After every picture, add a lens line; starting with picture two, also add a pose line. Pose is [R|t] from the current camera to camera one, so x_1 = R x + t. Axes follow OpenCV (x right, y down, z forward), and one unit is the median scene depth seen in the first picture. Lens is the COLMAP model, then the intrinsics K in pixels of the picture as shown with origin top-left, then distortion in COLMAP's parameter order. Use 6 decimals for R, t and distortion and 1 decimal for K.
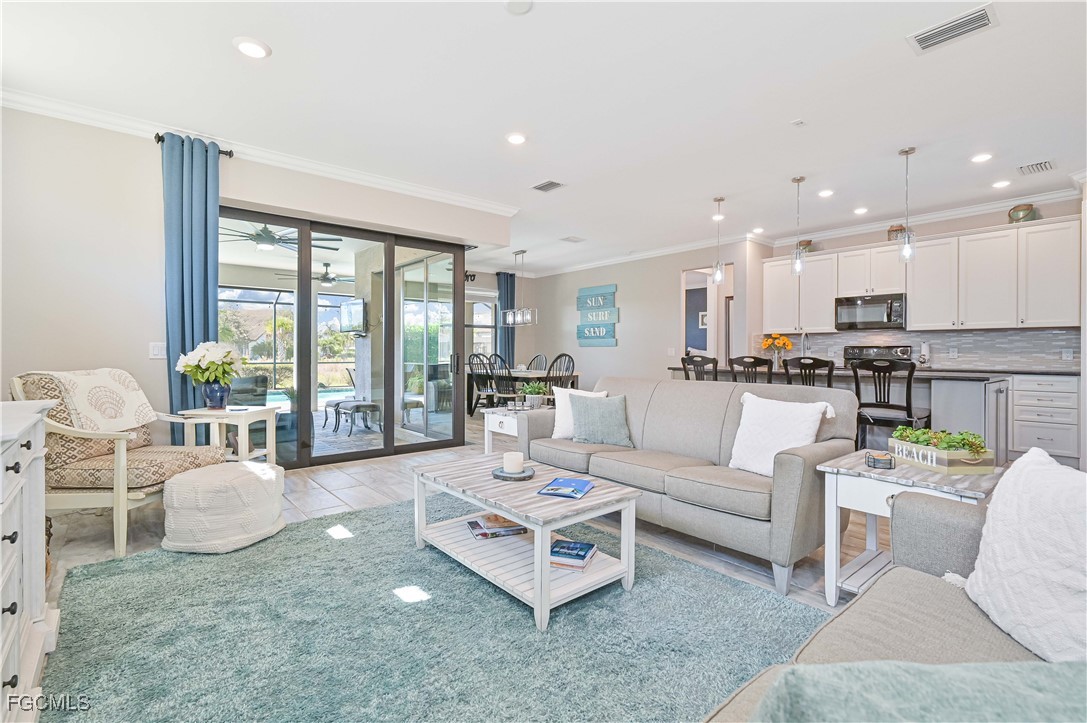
lens RADIAL K [[506.8, 0, 538.7], [0, 506.8, 357.8], [0, 0, 1]] dist [0.001914, -0.001597]
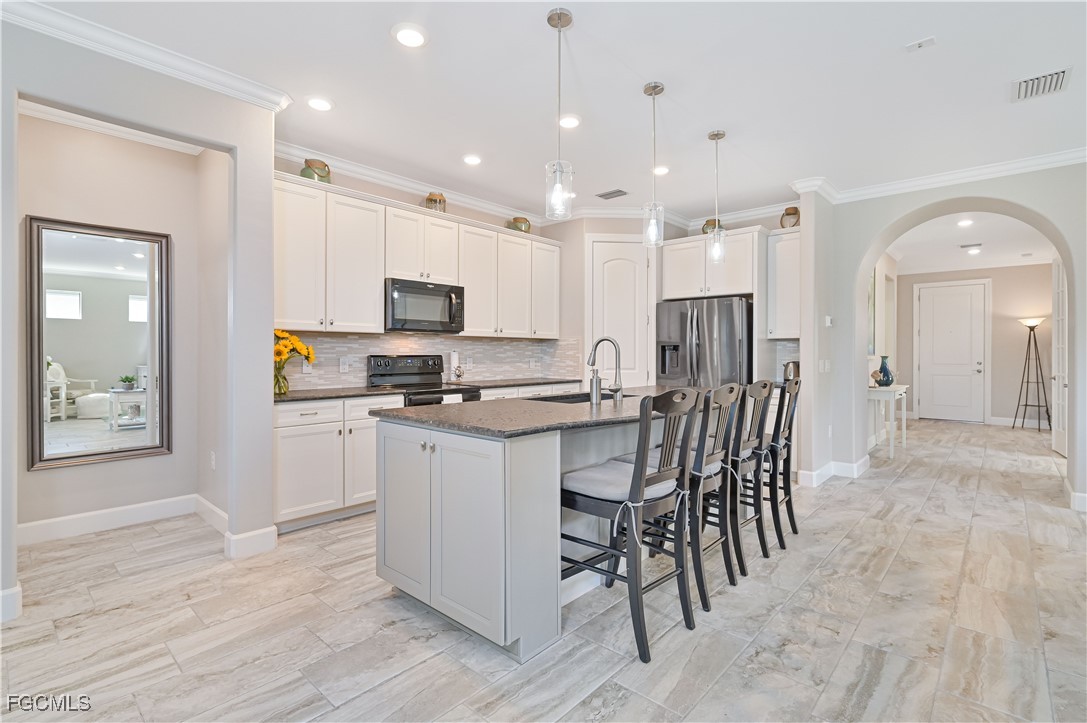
lens RADIAL K [[506.8, 0, 544.9], [0, 506.8, 342.6], [0, 0, 1]] dist [0.001914, -0.001597]
pose [[-0.139671, 0.017494, 0.990043, -0.051739], [0.010134, 0.999817, -0.016237, -0.026841], [-0.990146, 0.007765, -0.139823, 0.903252]]
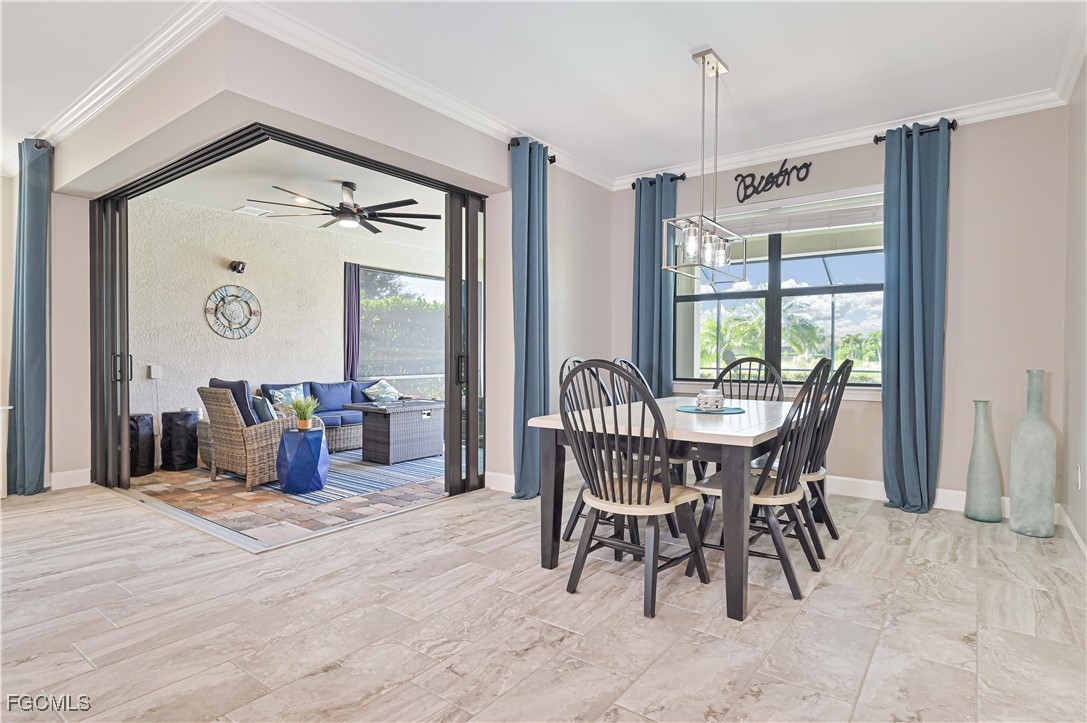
lens RADIAL K [[566.2, 0, 541.1], [0, 566.2, 360.1], [0, 0, 1]] dist [0.000517, -0.001048]
pose [[0.235237, 0.011328, -0.971872, 0.395172], [-0.013997, 0.999868, 0.008266, -0.010208], [0.971837, 0.011659, 0.235365, 1.026402]]
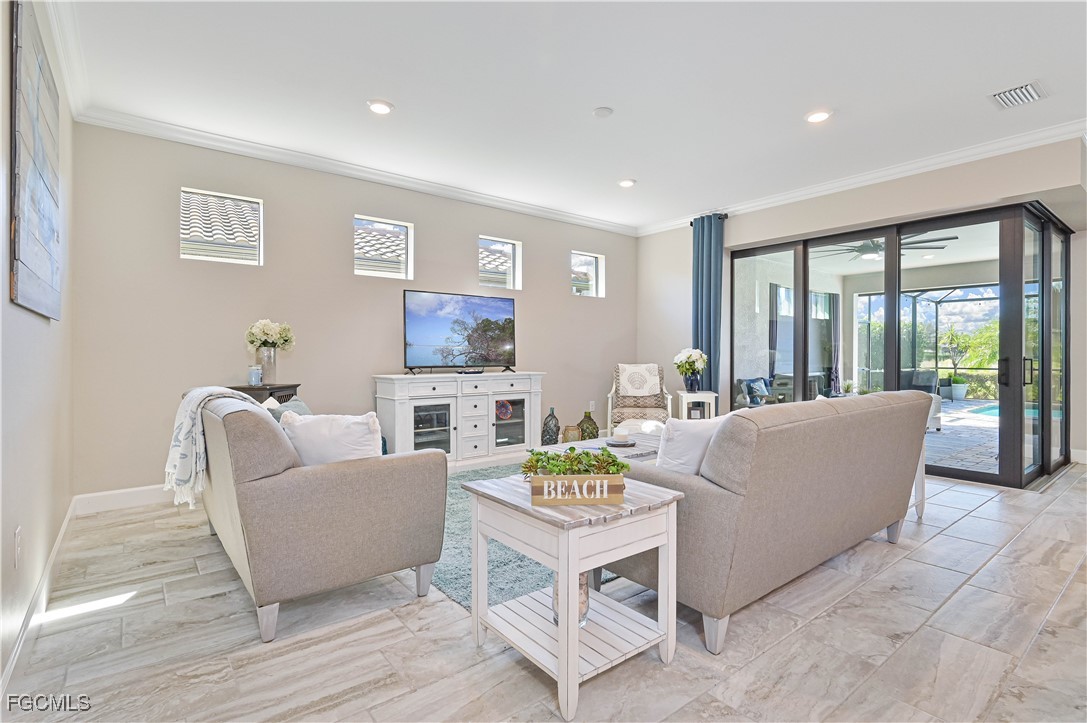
lens RADIAL K [[527.3, 0, 546.4], [0, 527.3, 356.9], [0, 0, 1]] dist [0.000301, -0.000589]
pose [[-0.028785, 0.000674, -0.999585, 0.549547], [-0.008323, 0.999965, 0.000914, -0.001257], [0.999551, 0.008346, -0.028778, 0.331914]]
